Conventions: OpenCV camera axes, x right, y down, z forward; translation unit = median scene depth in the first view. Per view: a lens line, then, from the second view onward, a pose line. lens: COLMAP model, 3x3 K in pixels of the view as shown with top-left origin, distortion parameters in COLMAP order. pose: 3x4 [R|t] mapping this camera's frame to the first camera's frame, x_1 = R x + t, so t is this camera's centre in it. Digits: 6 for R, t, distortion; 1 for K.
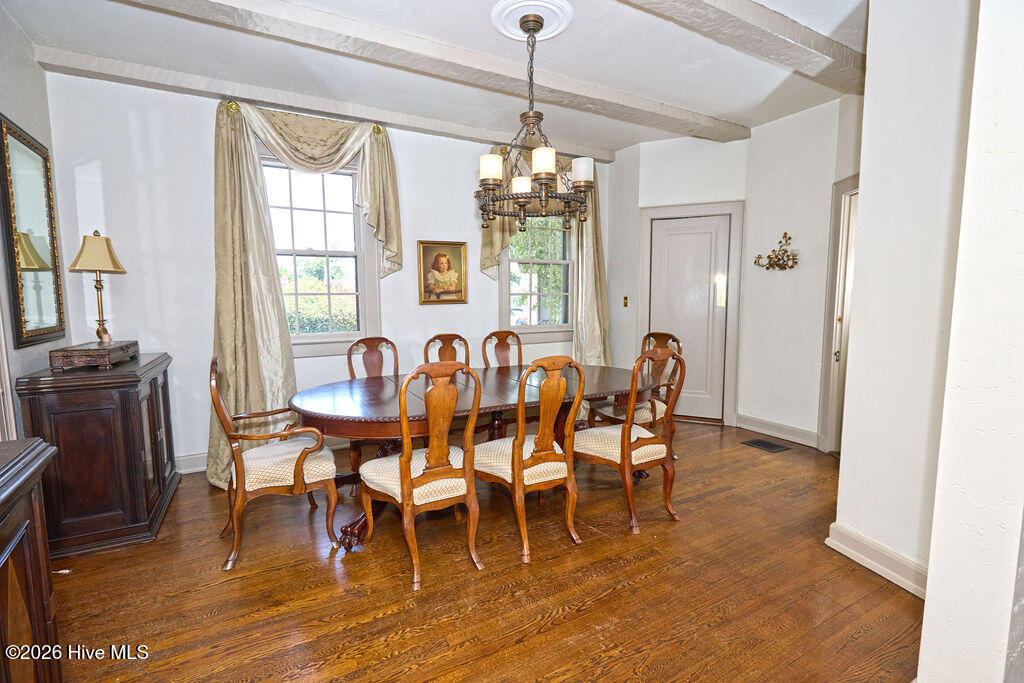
lens RADIAL K [[470.3, 0, 509.1], [0, 470.3, 344.5], [0, 0, 1]] dist [-0.015674, -0.000006]
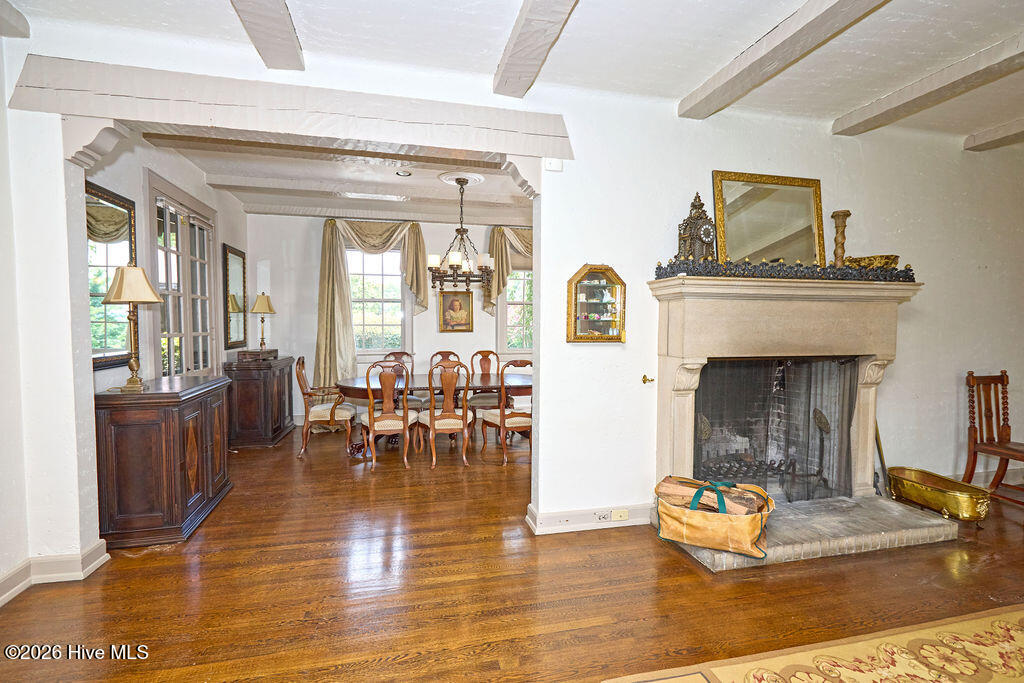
lens RADIAL K [[478.1, 0, 512.0], [0, 478.1, 341.5], [0, 0, 1]] dist [0.001579, 0.000064]
pose [[0.959709, 0.022942, -0.280058, 0.521430], [-0.039723, 0.997729, -0.054389, 0.023104], [0.278175, 0.063322, 0.958441, -0.477290]]
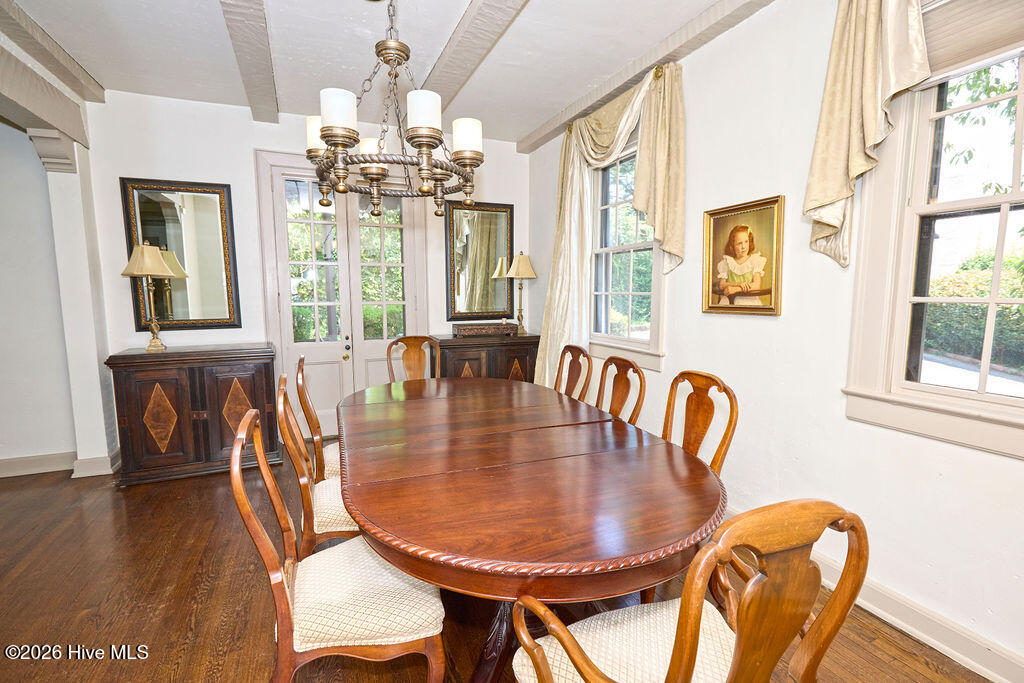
lens RADIAL K [[470.3, 0, 509.1], [0, 470.3, 344.5], [0, 0, 1]] dist [-0.015674, -0.000006]
pose [[-0.121915, 0.121345, -0.985095, 0.520768], [-0.098507, 0.986119, 0.133662, -0.109493], [0.987640, 0.113334, -0.108269, 0.882758]]
